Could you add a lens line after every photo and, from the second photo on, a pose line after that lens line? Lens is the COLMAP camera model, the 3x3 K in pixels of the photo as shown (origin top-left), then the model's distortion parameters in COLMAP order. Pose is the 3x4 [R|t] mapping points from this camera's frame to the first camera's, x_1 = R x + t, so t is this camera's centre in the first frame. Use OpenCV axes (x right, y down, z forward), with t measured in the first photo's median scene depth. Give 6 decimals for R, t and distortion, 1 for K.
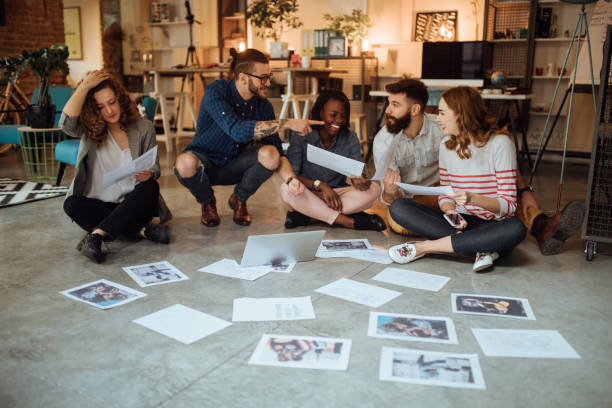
lens RADIAL K [[576.6, 0, 307.6], [0, 576.6, 202.2], [0, 0, 1]] dist [-0.020399, 0.000000]
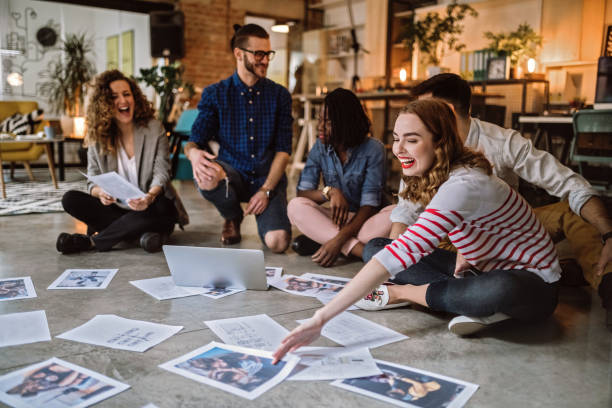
lens RADIAL K [[576.6, 0, 310.6], [0, 576.6, 209.7], [0, 0, 1]] dist [-0.020399, 0.000000]
pose [[0.910237, 0.072008, -0.407778, 0.280687], [-0.101530, 0.993514, -0.051193, 0.018902], [0.401447, 0.087999, 0.911645, 0.218138]]
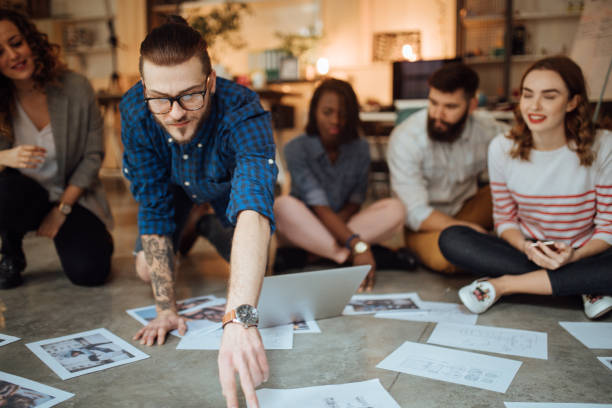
lens RADIAL K [[576.6, 0, 303.6], [0, 576.6, 210.1], [0, 0, 1]] dist [-0.020399, 0.000000]
pose [[0.990949, -0.025271, 0.131837, -0.083435], [0.036275, 0.995993, -0.081749, 0.026312], [-0.129243, 0.085792, 0.987895, 0.270422]]
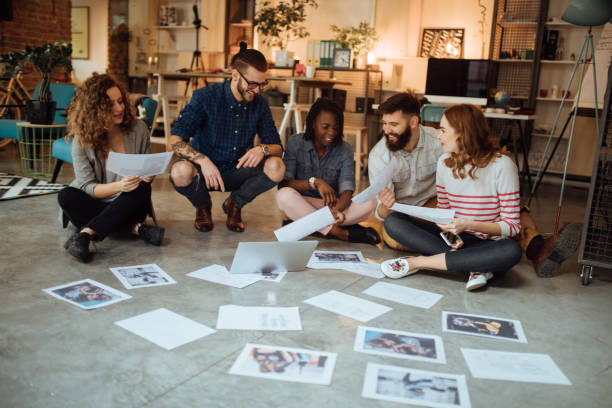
lens RADIAL K [[576.6, 0, 307.9], [0, 576.6, 202.1], [0, 0, 1]] dist [-0.020399, 0.000000]
pose [[0.998725, 0.050484, -0.000350, 0.007608], [-0.050481, 0.998534, -0.019526, 0.002290], [-0.000636, 0.019518, 0.999809, 0.011247]]
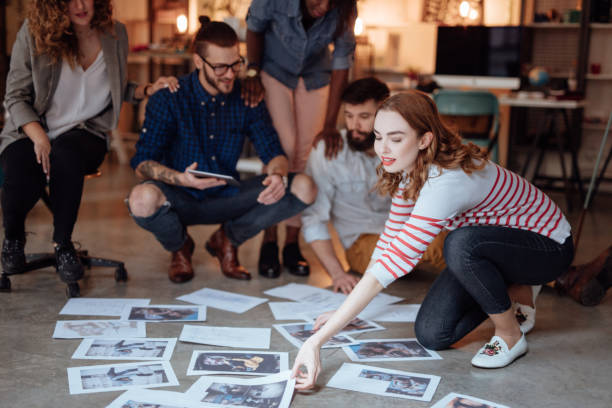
lens RADIAL K [[851.2, 0, 302.1], [0, 851.2, 204.0], [0, 0, 1]] dist [0.017789, 0.000000]
pose [[0.998630, 0.018638, 0.048886, -0.026334], [-0.016373, 0.998792, -0.046338, -0.001694], [-0.049691, 0.045474, 0.997729, -0.079403]]
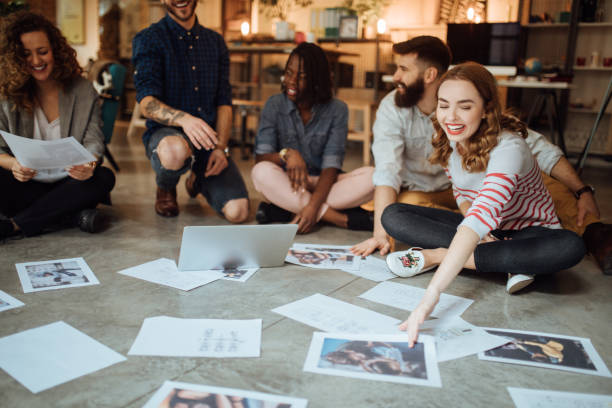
lens RADIAL K [[576.6, 0, 305.9], [0, 576.6, 204.0], [0, 0, 1]] dist [-0.020399, 0.000000]
pose [[0.998498, 0.044117, -0.032494, 0.043827], [-0.044441, 0.998969, -0.009313, 0.020800], [0.032049, 0.010743, 0.999429, 0.203784]]
